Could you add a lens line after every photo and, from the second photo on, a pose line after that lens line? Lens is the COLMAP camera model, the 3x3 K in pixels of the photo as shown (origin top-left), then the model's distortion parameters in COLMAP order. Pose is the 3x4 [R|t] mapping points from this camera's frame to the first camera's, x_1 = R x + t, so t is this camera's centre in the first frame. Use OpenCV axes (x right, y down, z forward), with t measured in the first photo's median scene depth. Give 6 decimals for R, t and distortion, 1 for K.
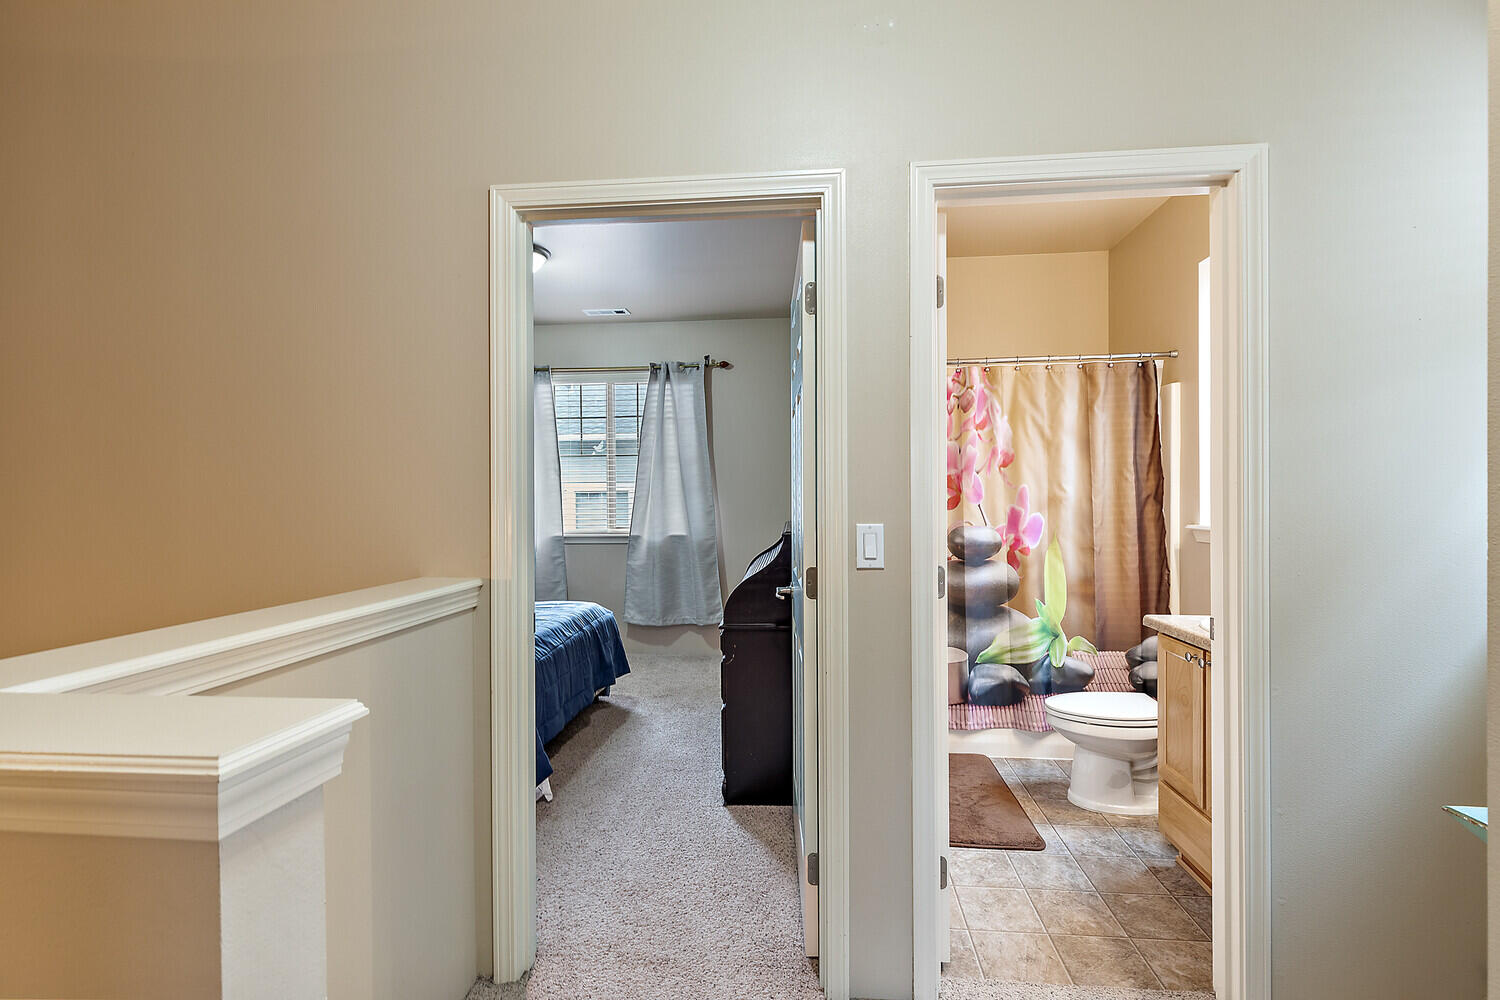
lens RADIAL K [[676.4, 0, 750.0], [0, 676.4, 500.0], [0, 0, 1]] dist [0.003776, 0.000053]
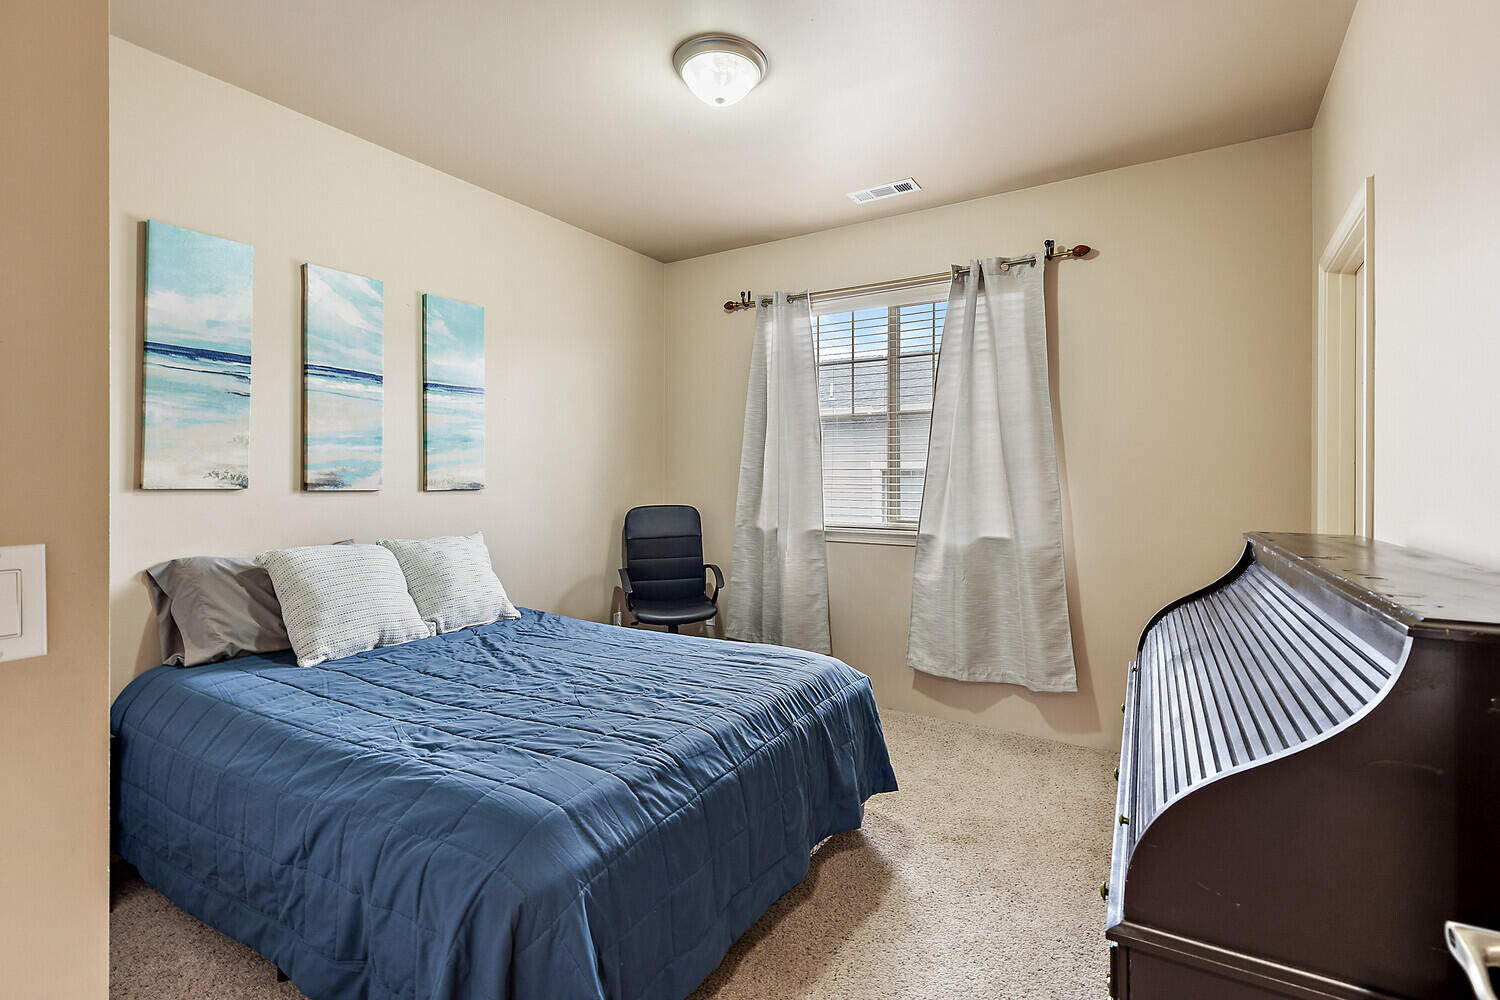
lens RADIAL K [[683.9, 0, 751.0], [0, 683.9, 477.9], [0, 0, 1]] dist [0.001554, 0.000091]
pose [[0.895241, 0.008244, -0.445506, -0.043475], [-0.011240, 0.999928, -0.004083, 0.003166], [0.445440, 0.008663, 0.895270, 0.521785]]
